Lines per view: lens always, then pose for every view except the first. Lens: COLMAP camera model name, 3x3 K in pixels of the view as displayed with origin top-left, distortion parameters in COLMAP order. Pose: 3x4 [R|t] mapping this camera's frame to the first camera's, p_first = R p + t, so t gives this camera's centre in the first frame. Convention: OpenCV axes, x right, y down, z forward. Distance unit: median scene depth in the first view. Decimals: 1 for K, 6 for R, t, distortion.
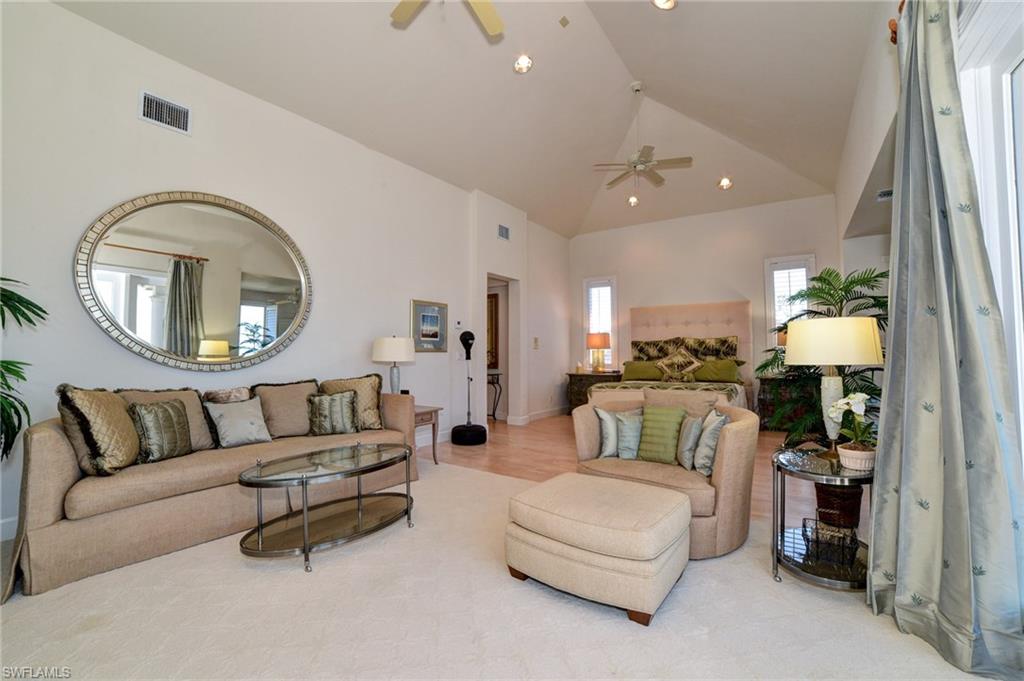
lens RADIAL K [[421.9, 0, 512.0], [0, 421.9, 340.5], [0, 0, 1]] dist [-0.109973, 0.036953]
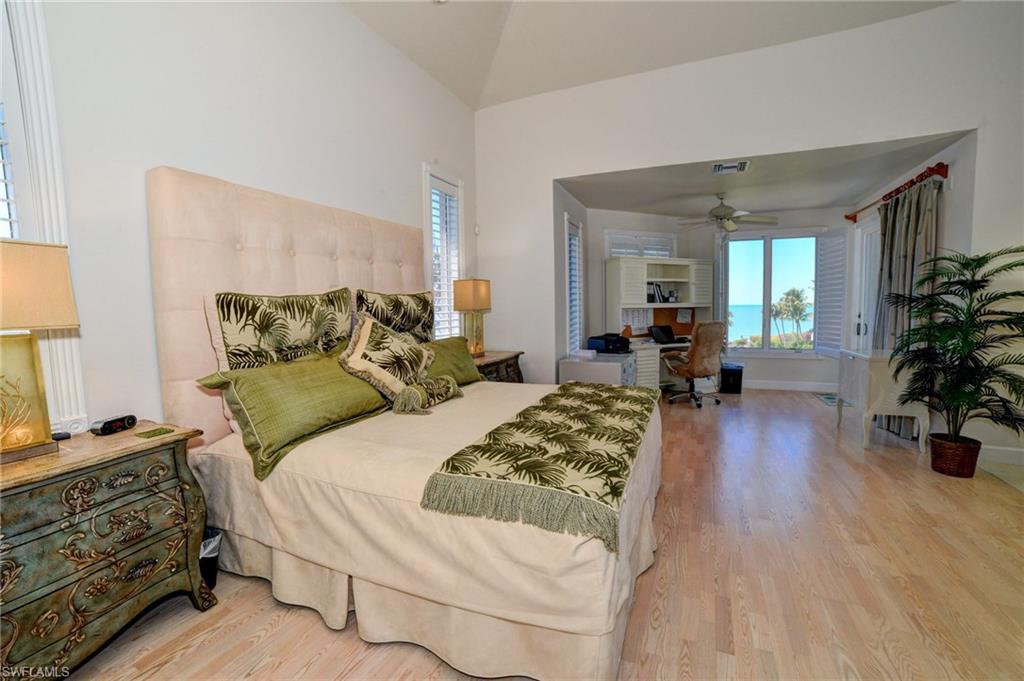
lens RADIAL K [[430.8, 0, 523.5], [0, 430.8, 336.9], [0, 0, 1]] dist [-0.099154, 0.029666]
pose [[-0.200323, -0.054744, 0.978199, -0.009534], [-0.002997, 0.998467, 0.055264, 0.014564], [-0.979725, 0.008139, -0.200180, 0.916101]]
